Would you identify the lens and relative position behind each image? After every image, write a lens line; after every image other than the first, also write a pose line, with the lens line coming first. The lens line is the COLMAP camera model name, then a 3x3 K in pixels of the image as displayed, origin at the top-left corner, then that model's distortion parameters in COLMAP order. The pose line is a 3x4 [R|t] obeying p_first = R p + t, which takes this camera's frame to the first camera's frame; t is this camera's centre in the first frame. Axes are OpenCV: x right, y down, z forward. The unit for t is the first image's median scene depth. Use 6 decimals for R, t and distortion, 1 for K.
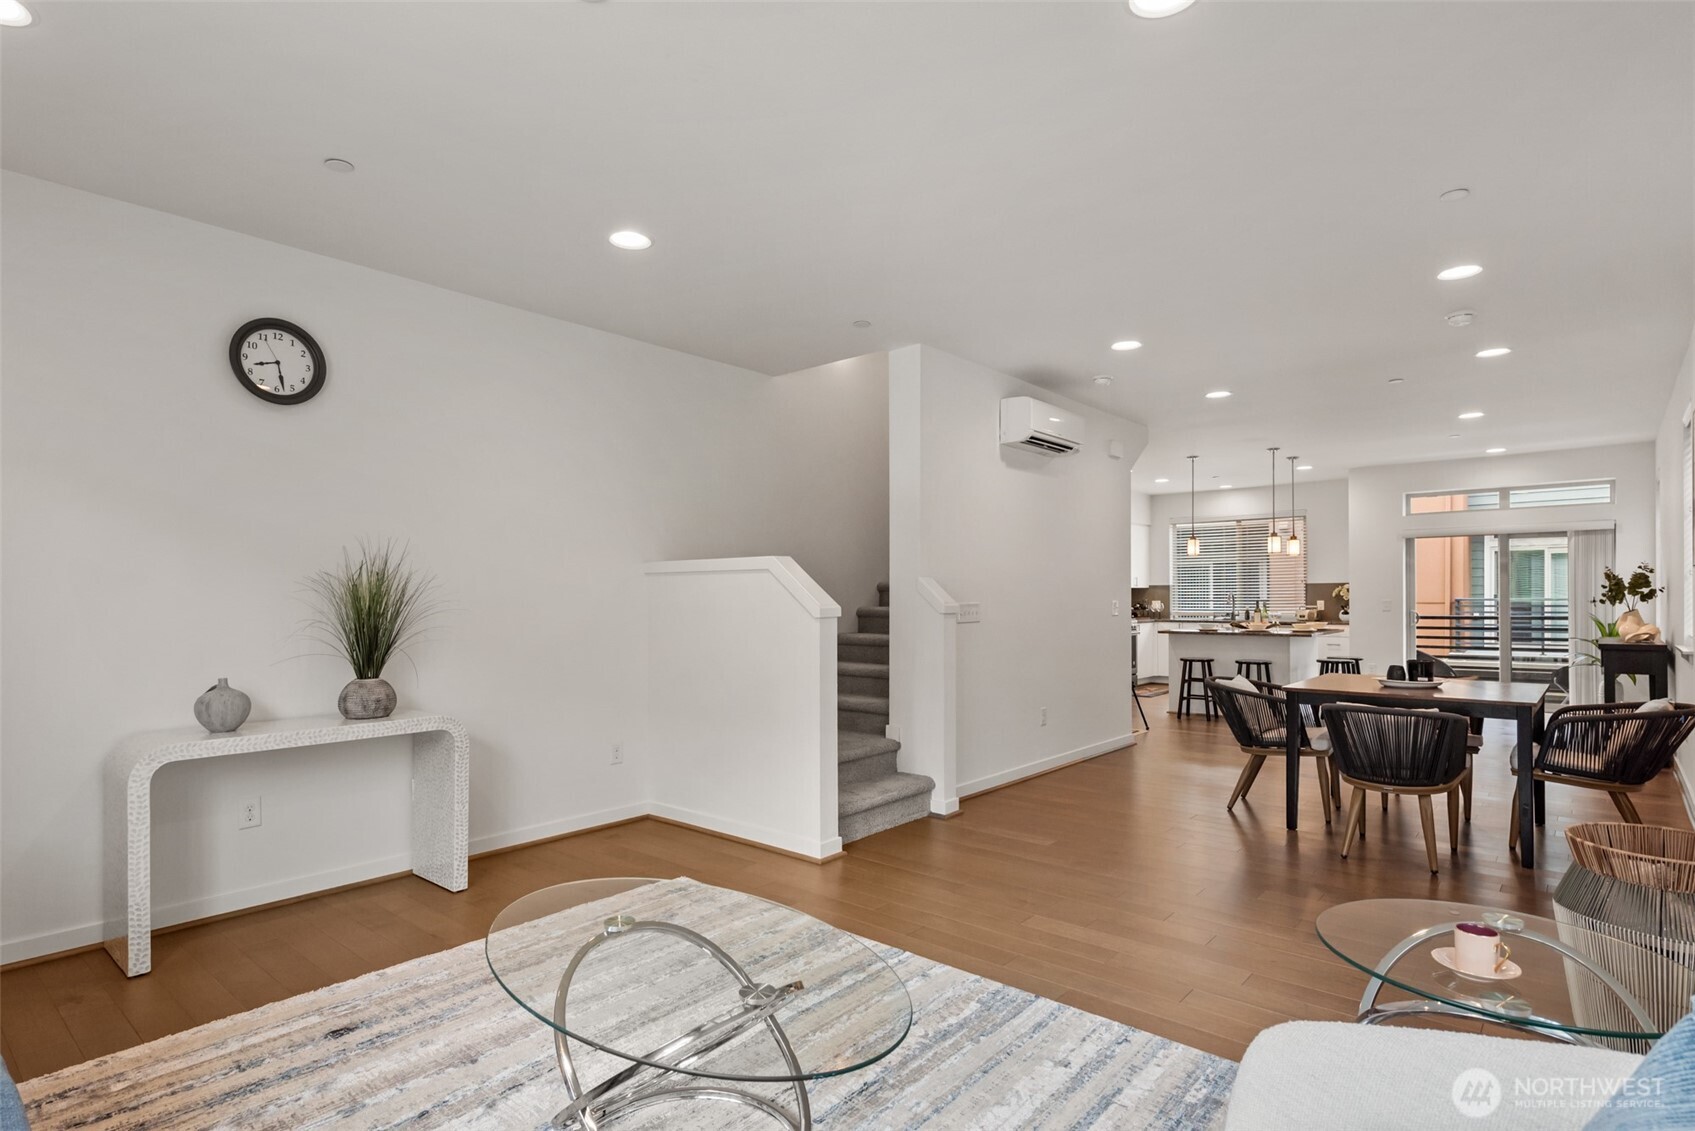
lens RADIAL K [[878.3, 0, 849.4], [0, 878.3, 581.5], [0, 0, 1]] dist [-0.000507, -0.000594]
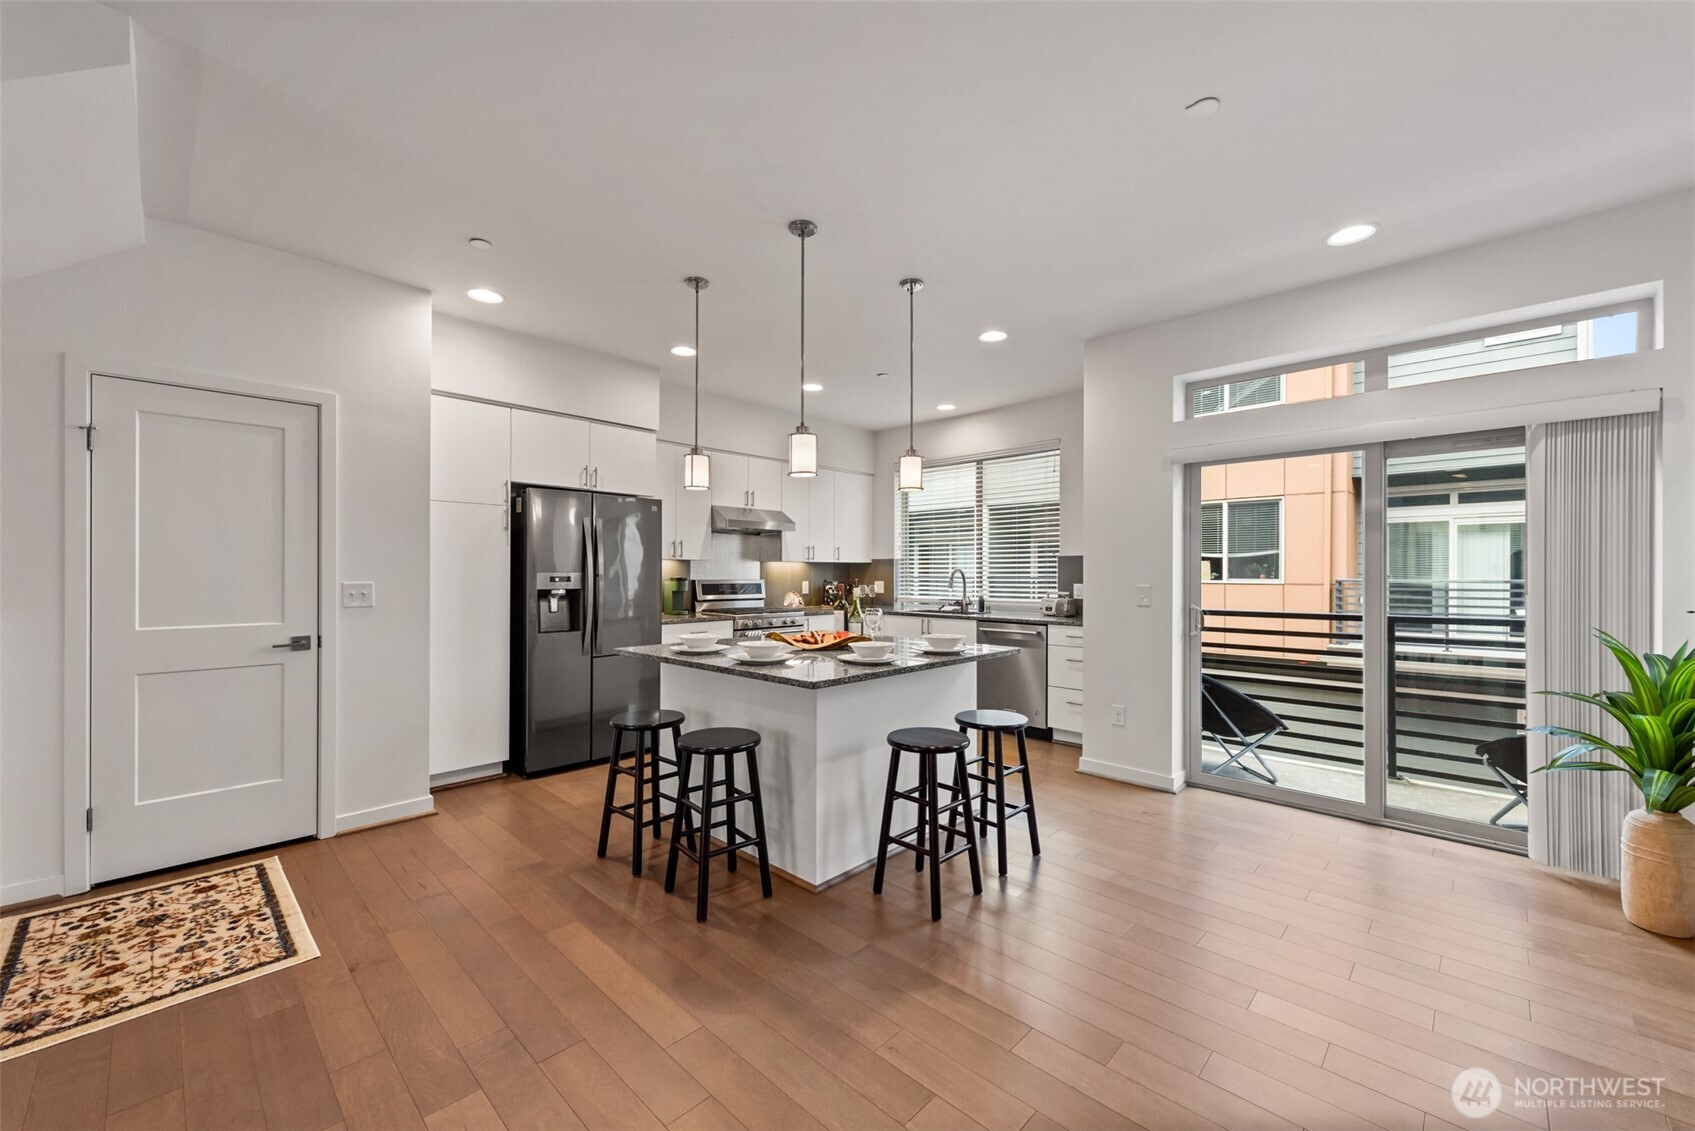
lens RADIAL K [[675.0, 0, 844.5], [0, 675.0, 566.2], [0, 0, 1]] dist [0.002033, 0.000361]
pose [[0.998607, 0.003840, -0.052619, 0.297897], [-0.003666, 0.999987, 0.003407, 0.007067], [0.052631, -0.003210, 0.998609, 0.386852]]
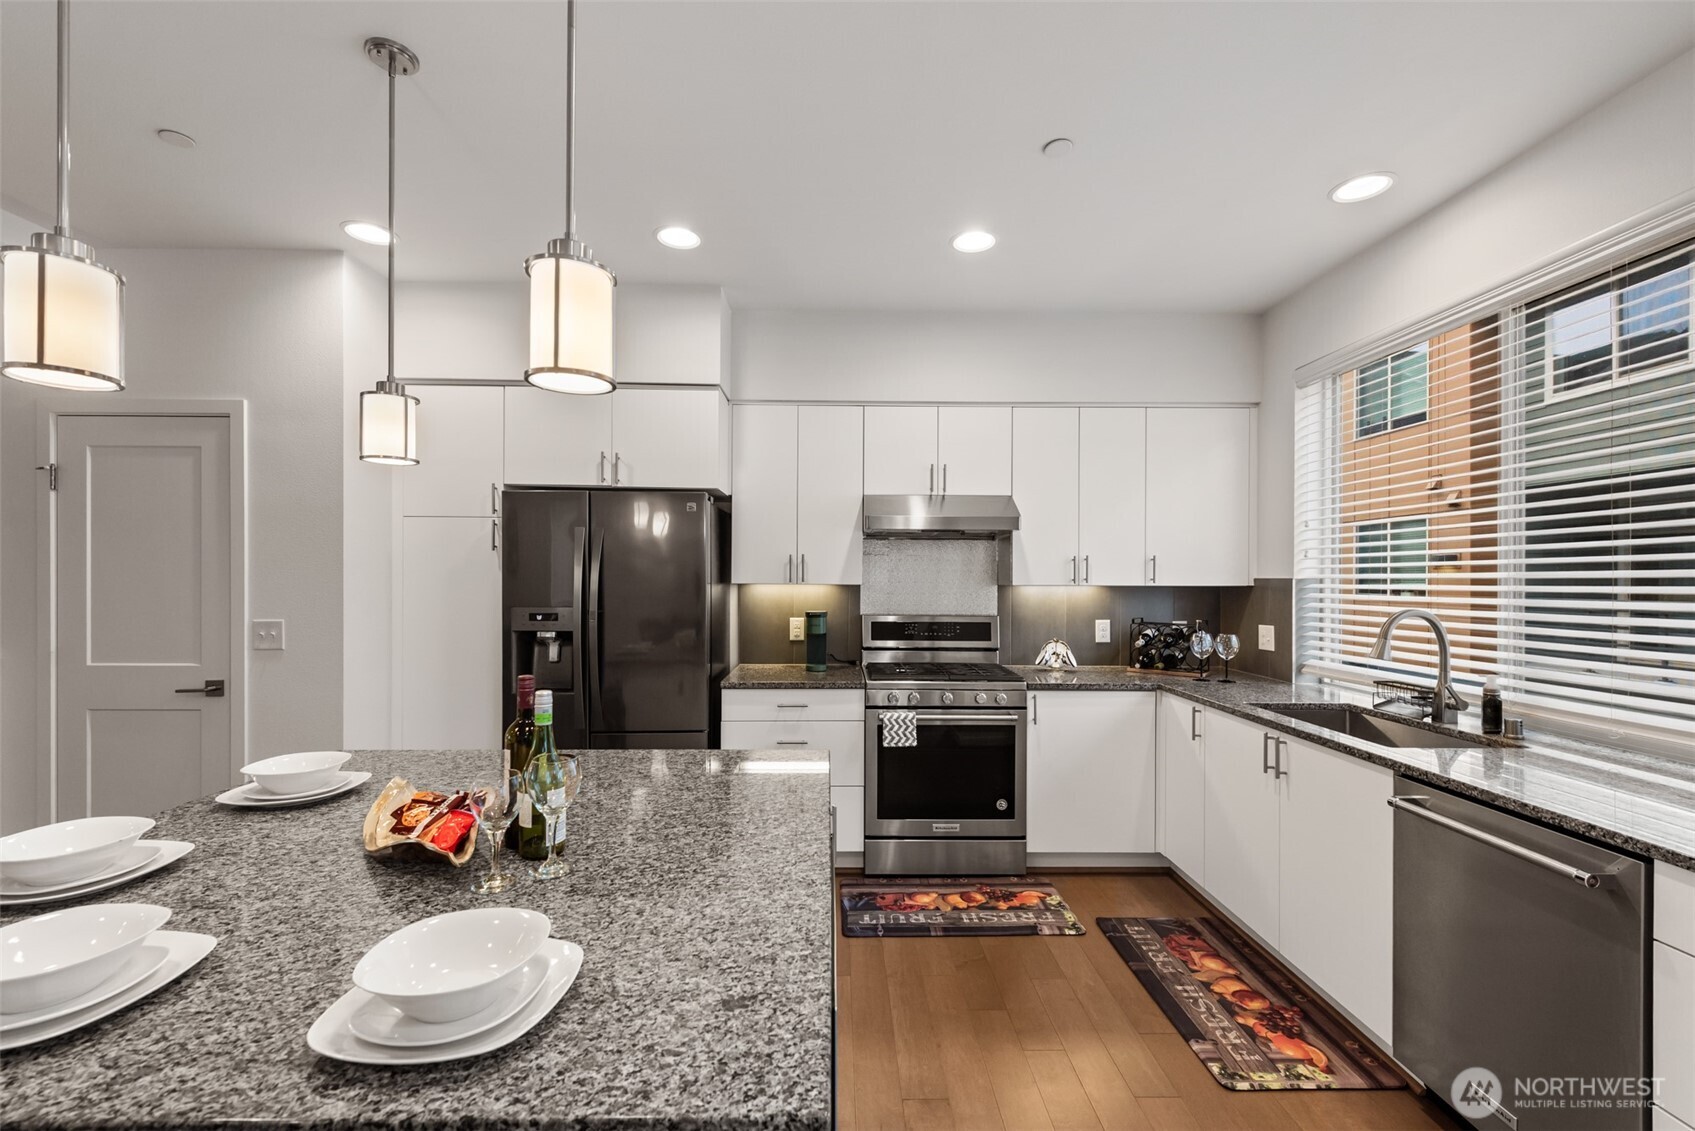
lens RADIAL K [[697.8, 0, 847.6], [0, 697.8, 570.8], [0, 0, 1]] dist [-0.003257, 0.000010]
pose [[0.666786, -0.005589, -0.745228, 0.376678], [0.003103, 0.999984, -0.004724, 0.001561], [0.745243, 0.000838, 0.666793, 0.594033]]
